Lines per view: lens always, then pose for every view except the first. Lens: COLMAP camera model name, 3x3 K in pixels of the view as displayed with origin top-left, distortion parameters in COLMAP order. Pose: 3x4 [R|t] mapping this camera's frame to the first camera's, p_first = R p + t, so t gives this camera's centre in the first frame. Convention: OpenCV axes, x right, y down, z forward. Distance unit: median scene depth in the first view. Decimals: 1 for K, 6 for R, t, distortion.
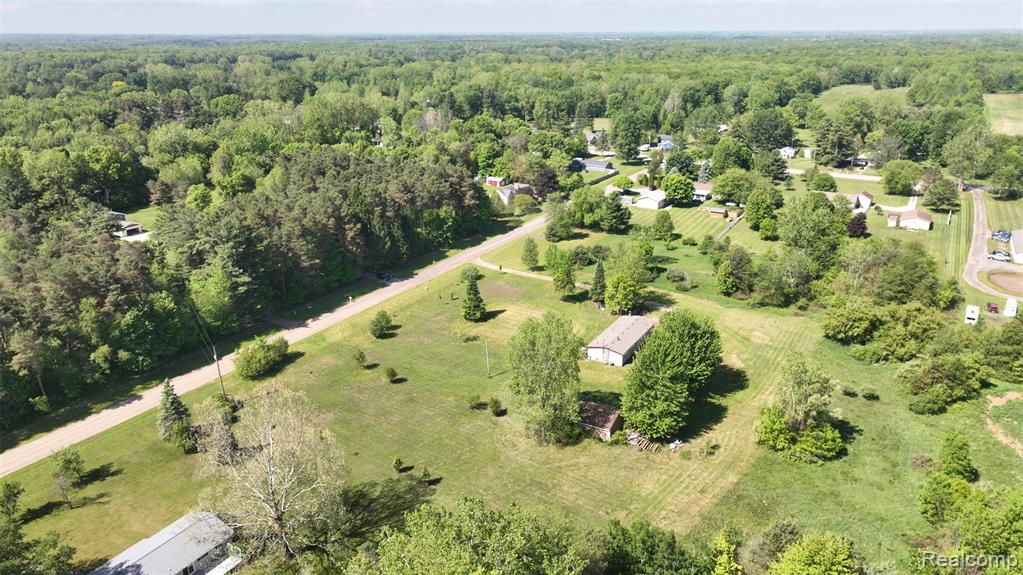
lens RADIAL K [[720.3, 0, 511.5], [0, 720.3, 287.5], [0, 0, 1]] dist [0.000786, 0.018203]
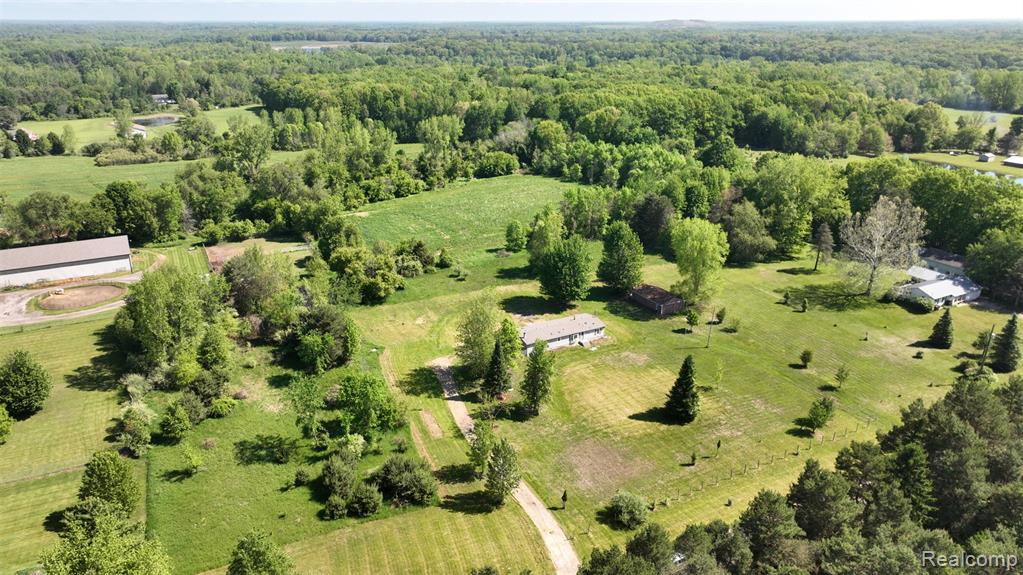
lens RADIAL K [[720.3, 0, 511.5], [0, 720.3, 287.5], [0, 0, 1]] dist [0.000786, 0.018203]
pose [[-0.856381, -0.179217, 0.484244, -0.247982], [0.177376, 0.778650, 0.601865, -0.555731], [-0.484921, 0.601319, -0.635033, 1.552579]]
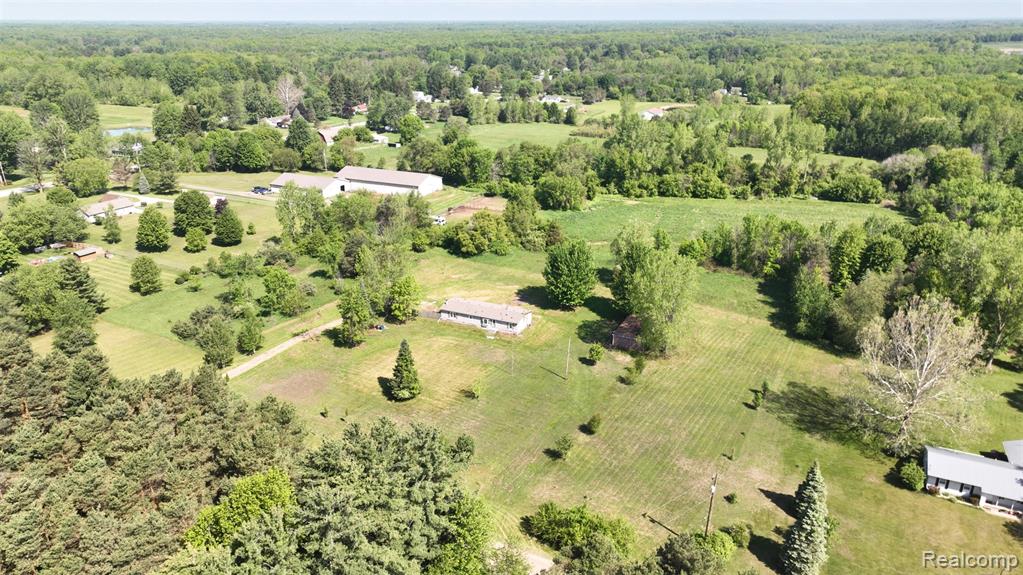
lens RADIAL K [[720.3, 0, 511.5], [0, 720.3, 287.5], [0, 0, 1]] dist [0.000786, 0.018203]
pose [[-0.078428, -0.347887, 0.934250, -0.778507], [0.342024, 0.870869, 0.352998, -0.305041], [-0.936412, 0.347221, 0.050685, 0.863419]]
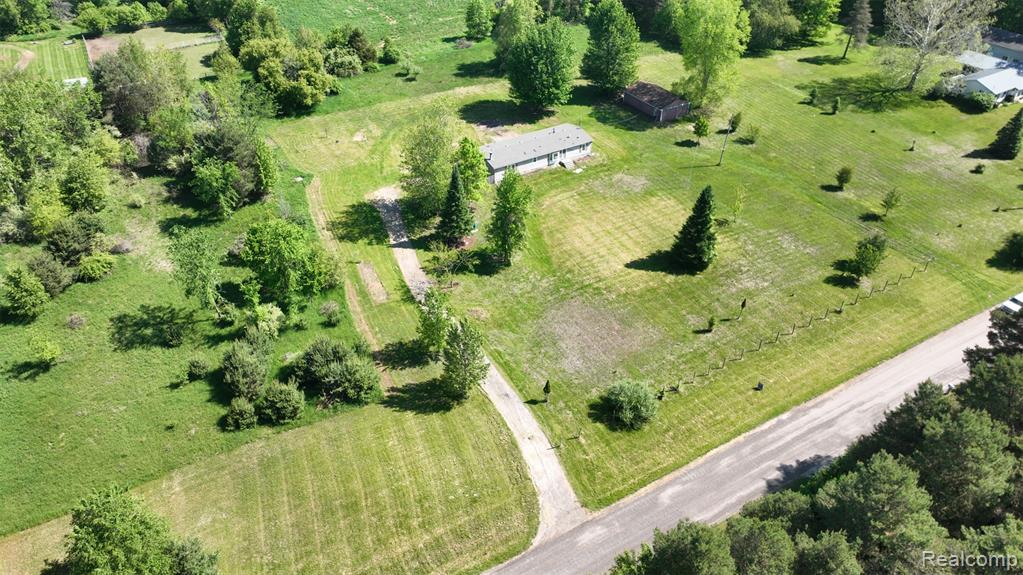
lens RADIAL K [[720.3, 0, 511.5], [0, 720.3, 287.5], [0, 0, 1]] dist [0.000786, 0.018203]
pose [[-0.879196, -0.283771, 0.382739, -0.160098], [0.165394, 0.571575, 0.803708, -0.453387], [-0.446833, 0.769920, -0.455592, 1.419066]]
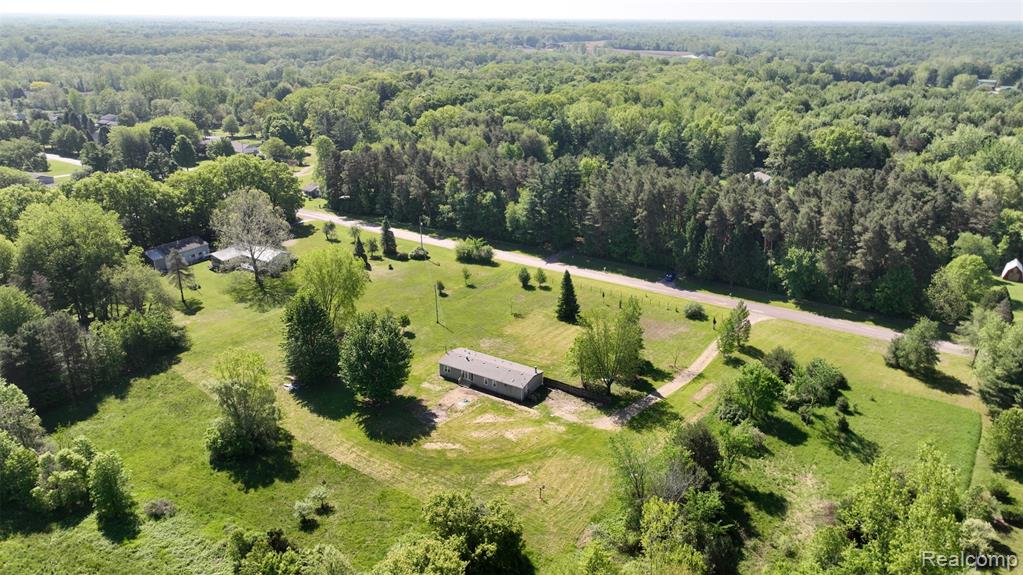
lens RADIAL K [[720.3, 0, 511.5], [0, 720.3, 287.5], [0, 0, 1]] dist [0.000786, 0.018203]
pose [[-0.038430, 0.356570, -0.933478, 0.914550], [-0.344464, 0.872182, 0.347337, -0.327172], [0.938013, 0.334898, 0.089308, 0.873162]]
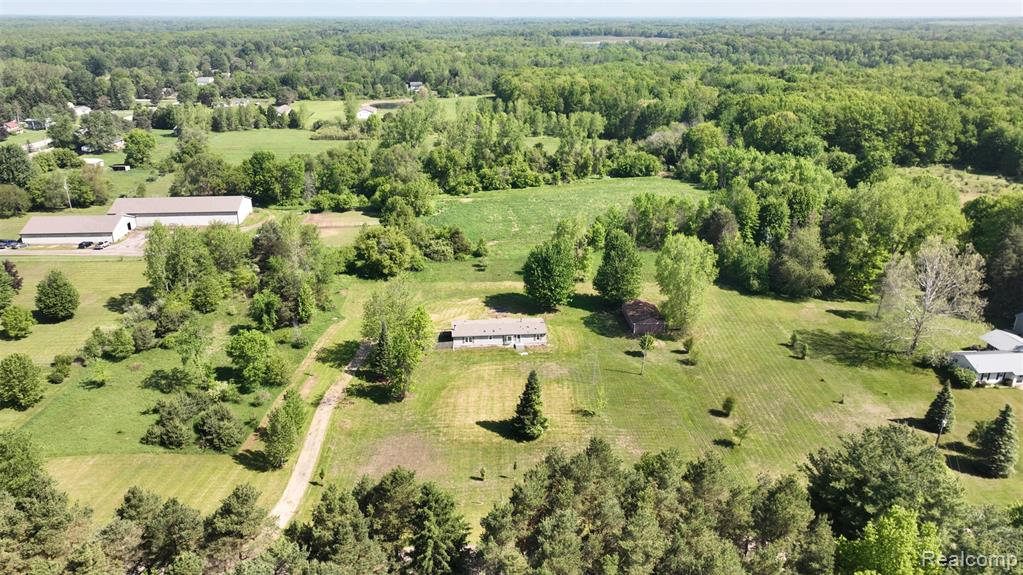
lens RADIAL K [[720.3, 0, 511.5], [0, 720.3, 287.5], [0, 0, 1]] dist [0.000786, 0.018203]
pose [[-0.576382, -0.289298, 0.764258, -0.560443], [0.278271, 0.809859, 0.516424, -0.455443], [-0.768342, 0.510328, -0.386285, 1.279037]]
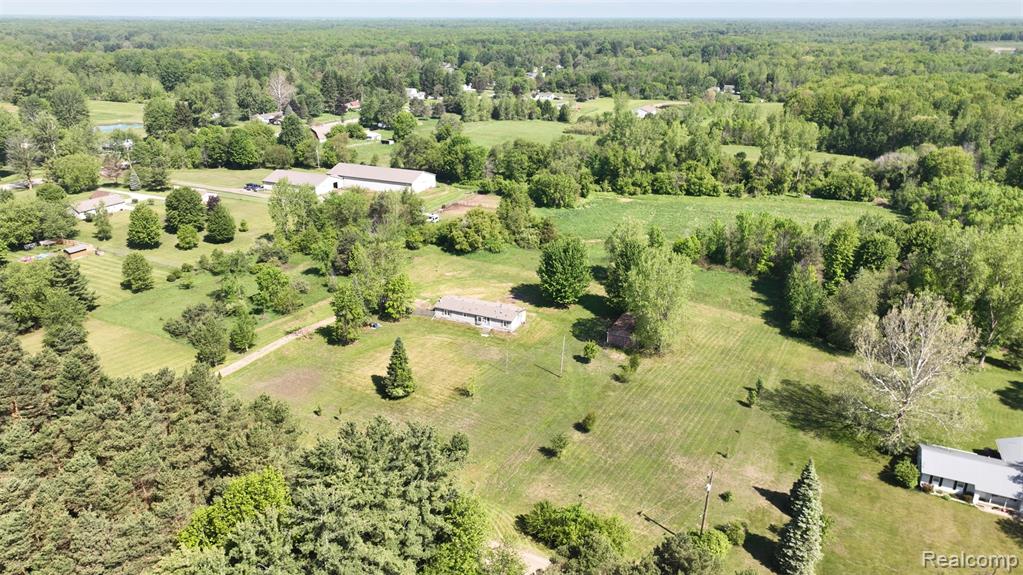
lens RADIAL K [[720.3, 0, 511.5], [0, 720.3, 287.5], [0, 0, 1]] dist [0.000786, 0.018203]
pose [[-0.087594, -0.351257, 0.932172, -0.775693], [0.337860, 0.869828, 0.359513, -0.305129], [-0.937111, 0.346435, 0.042484, 0.865343]]
